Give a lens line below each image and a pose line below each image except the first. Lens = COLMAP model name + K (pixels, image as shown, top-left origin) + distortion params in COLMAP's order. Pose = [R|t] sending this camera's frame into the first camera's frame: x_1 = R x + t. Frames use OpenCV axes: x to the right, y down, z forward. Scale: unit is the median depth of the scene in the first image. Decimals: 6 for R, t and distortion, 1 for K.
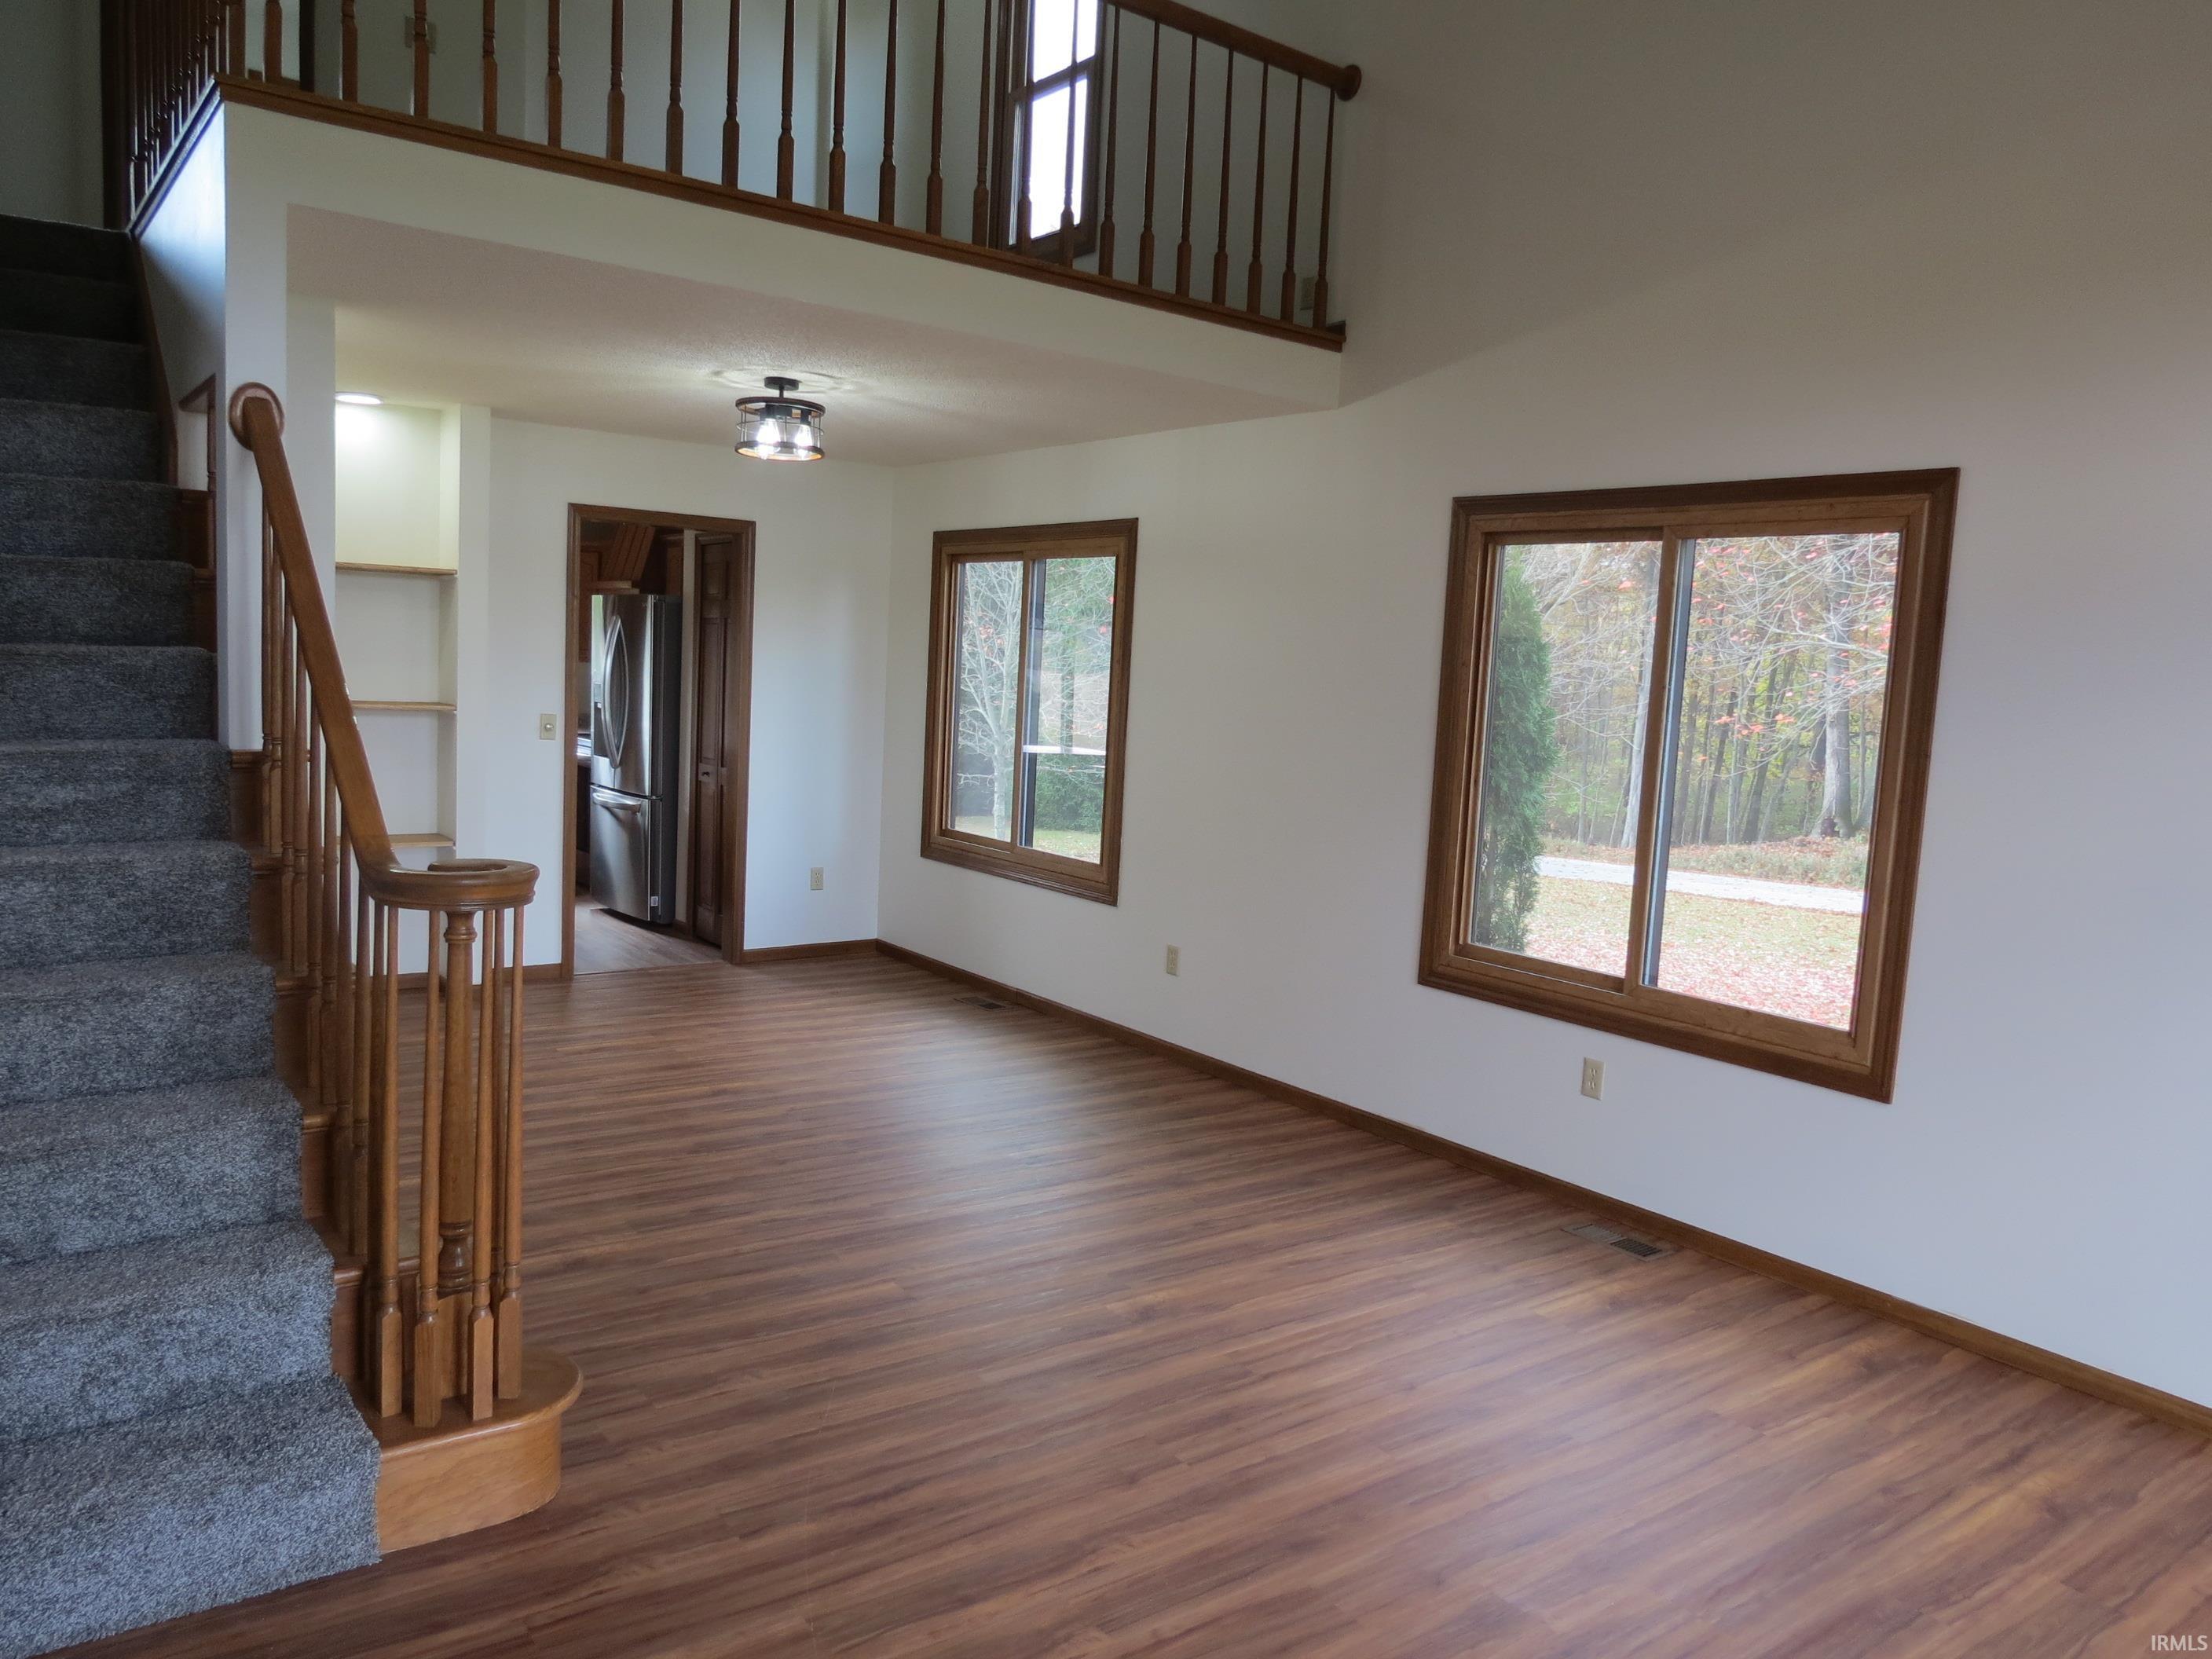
lens RADIAL K [[1568.4, 0, 1104.4], [0, 1568.4, 833.2], [0, 0, 1]] dist [-0.029808, 0.010987]
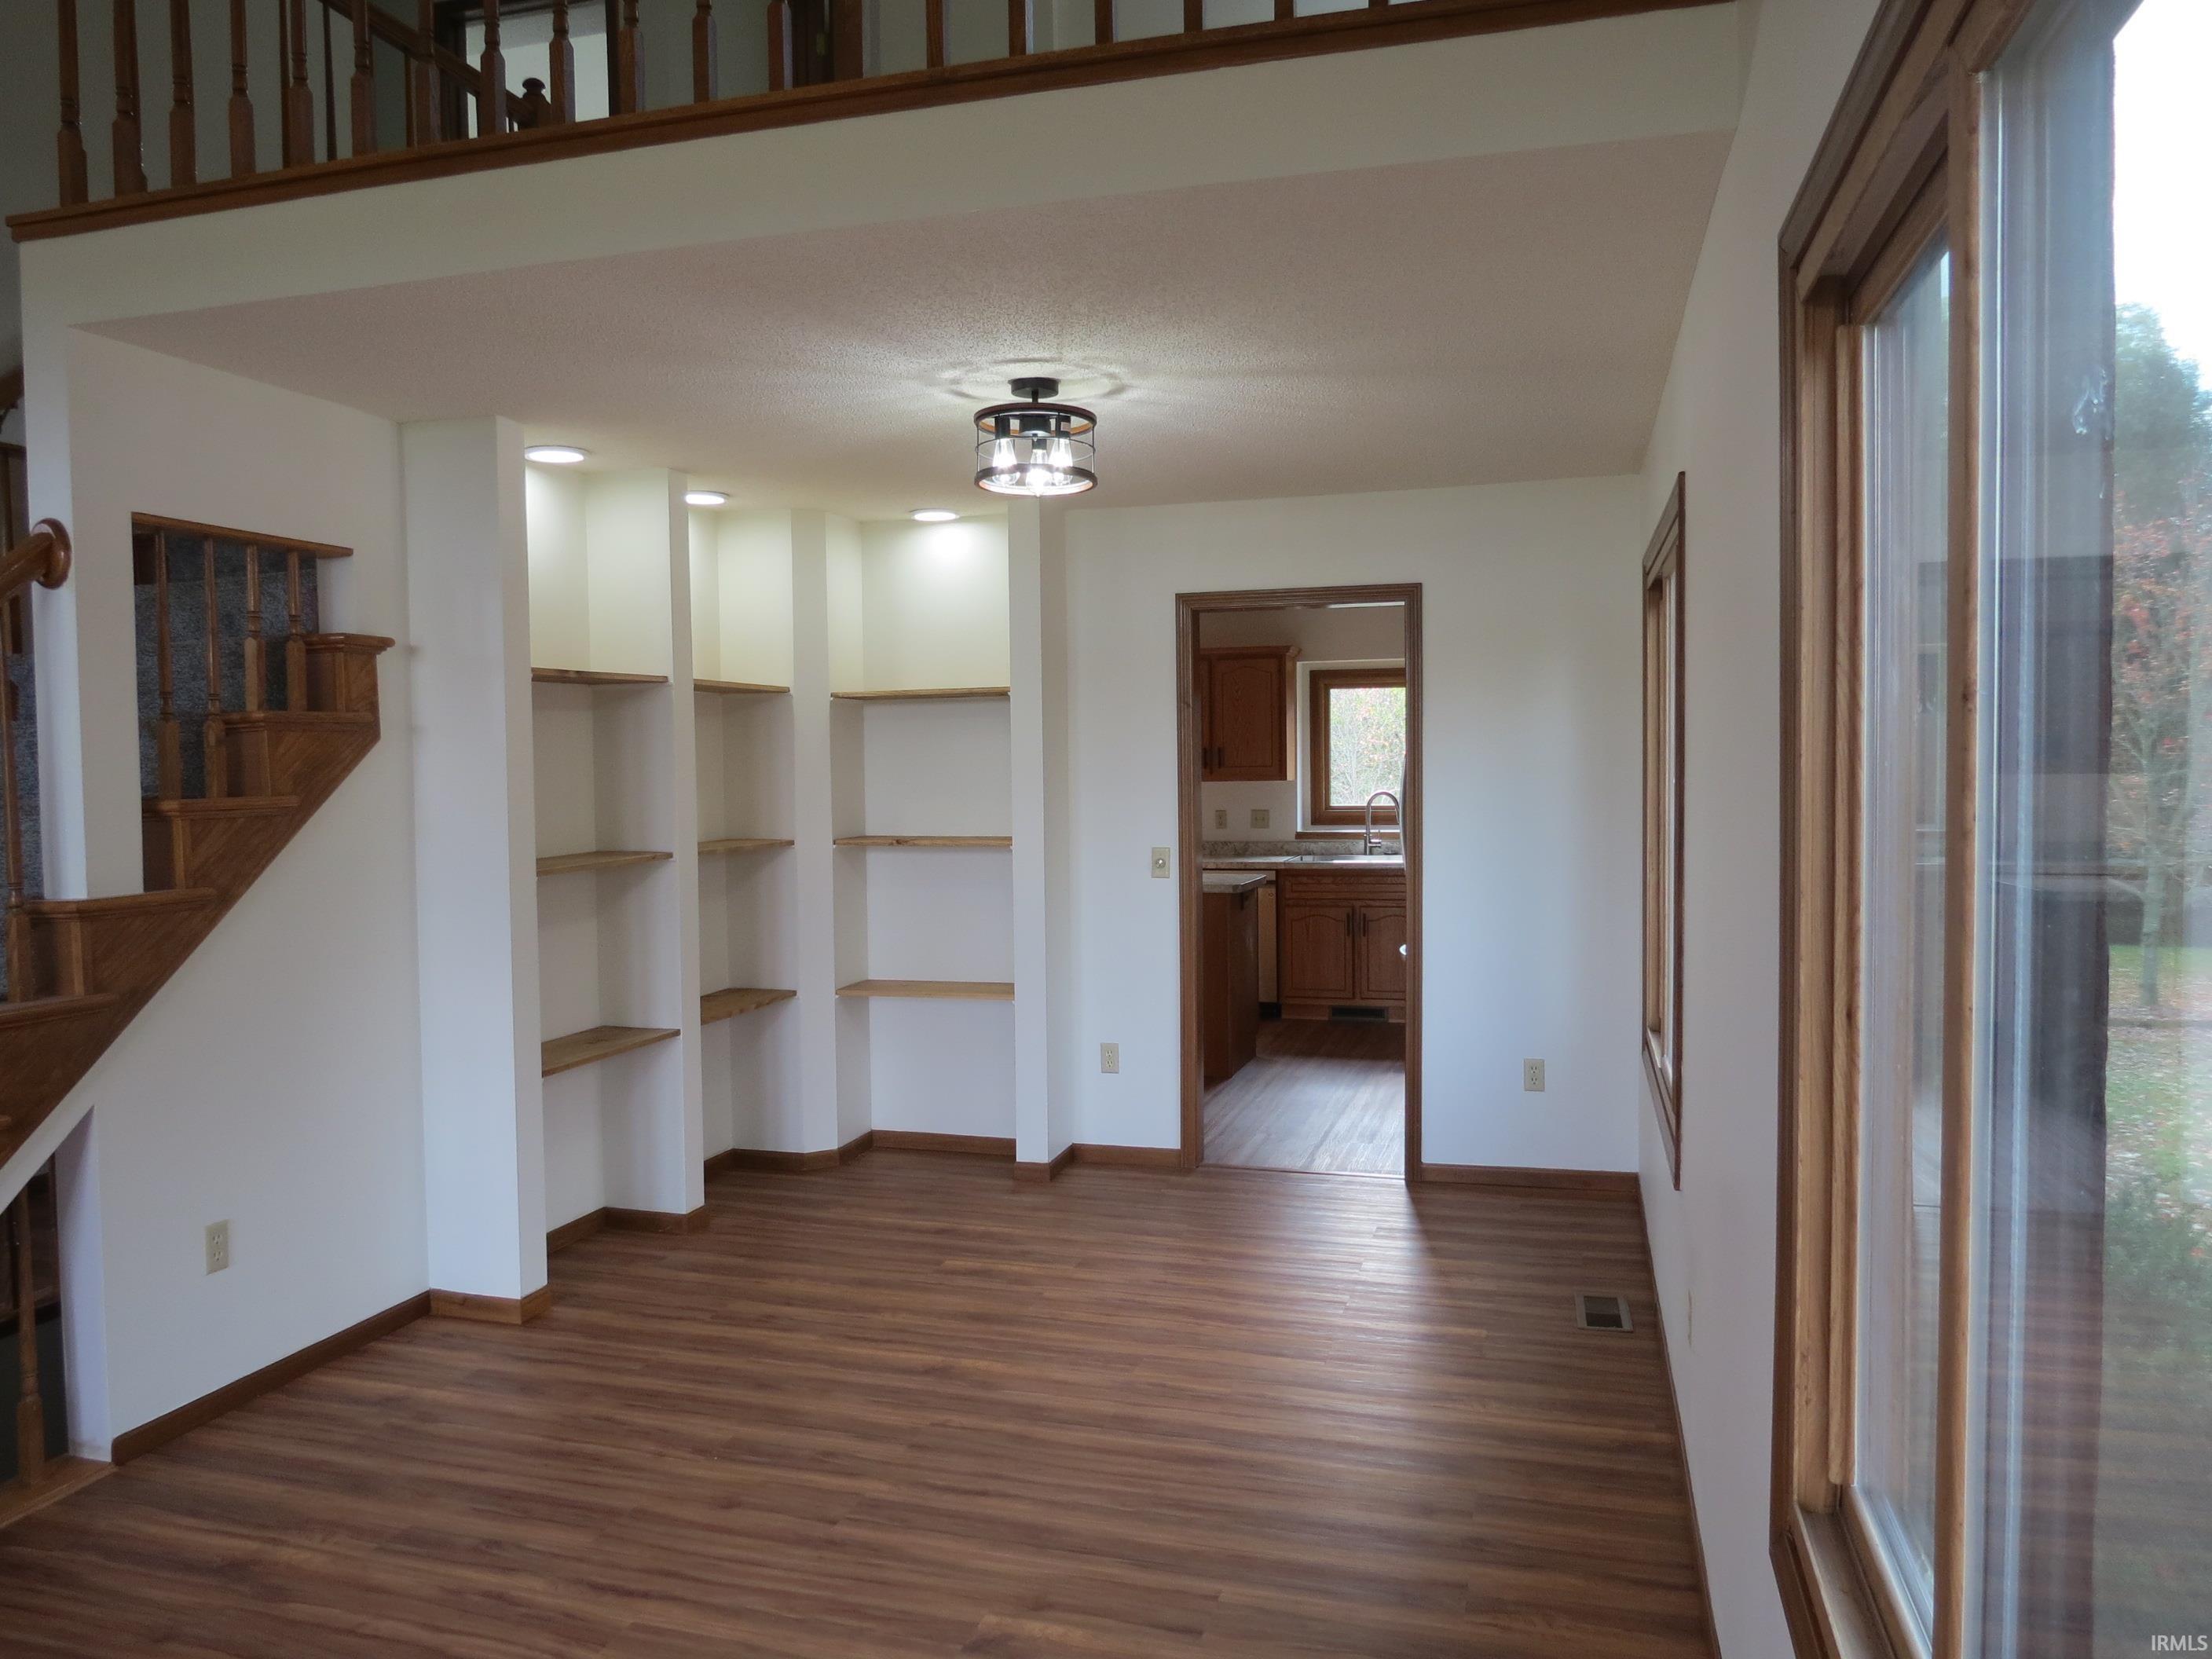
lens RADIAL K [[1568.4, 0, 1109.1], [0, 1568.4, 823.1], [0, 0, 1]] dist [-0.029808, 0.010987]
pose [[0.596300, -0.024545, -0.802386, 0.398616], [-0.044352, 0.996998, -0.063459, -0.045481], [0.801535, 0.073428, 0.593422, 0.631885]]
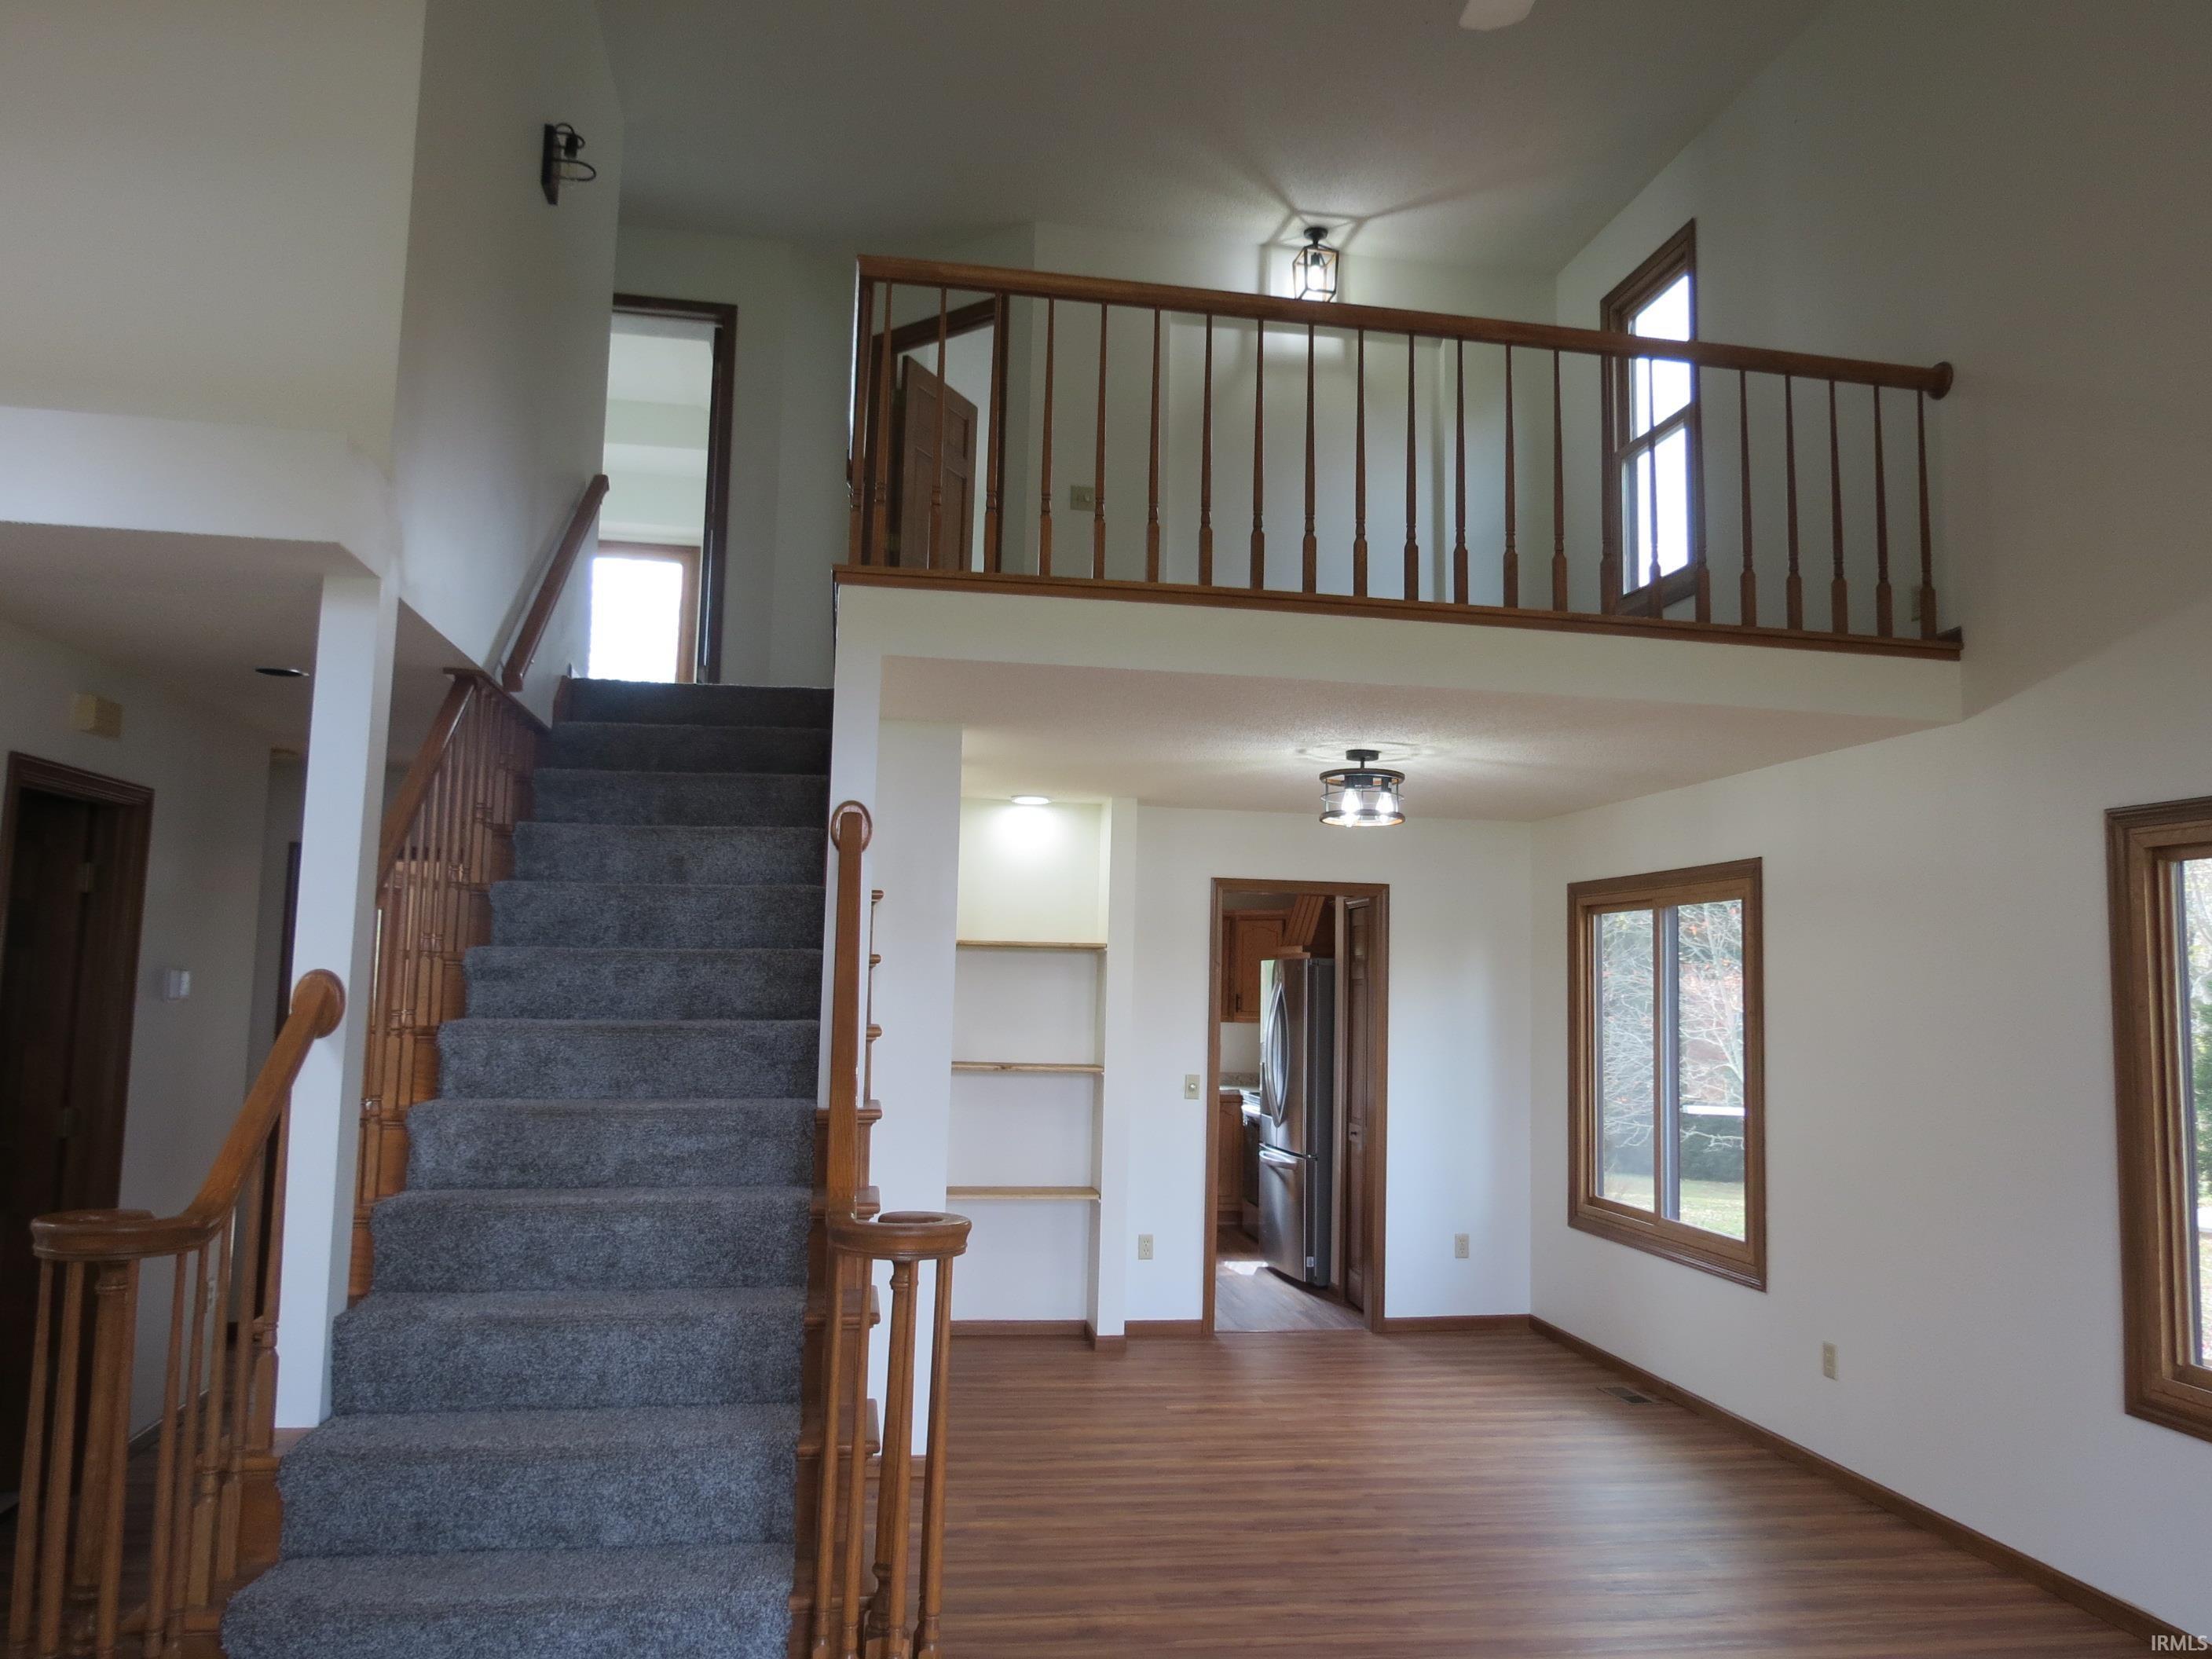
lens RADIAL K [[1568.4, 0, 1105.3], [0, 1568.4, 833.7], [0, 0, 1]] dist [-0.029808, 0.010987]
pose [[0.885395, -0.074612, -0.458812, 0.121330], [-0.030281, 0.975680, -0.217099, -0.004038], [0.463851, 0.206112, 0.861603, 0.030037]]
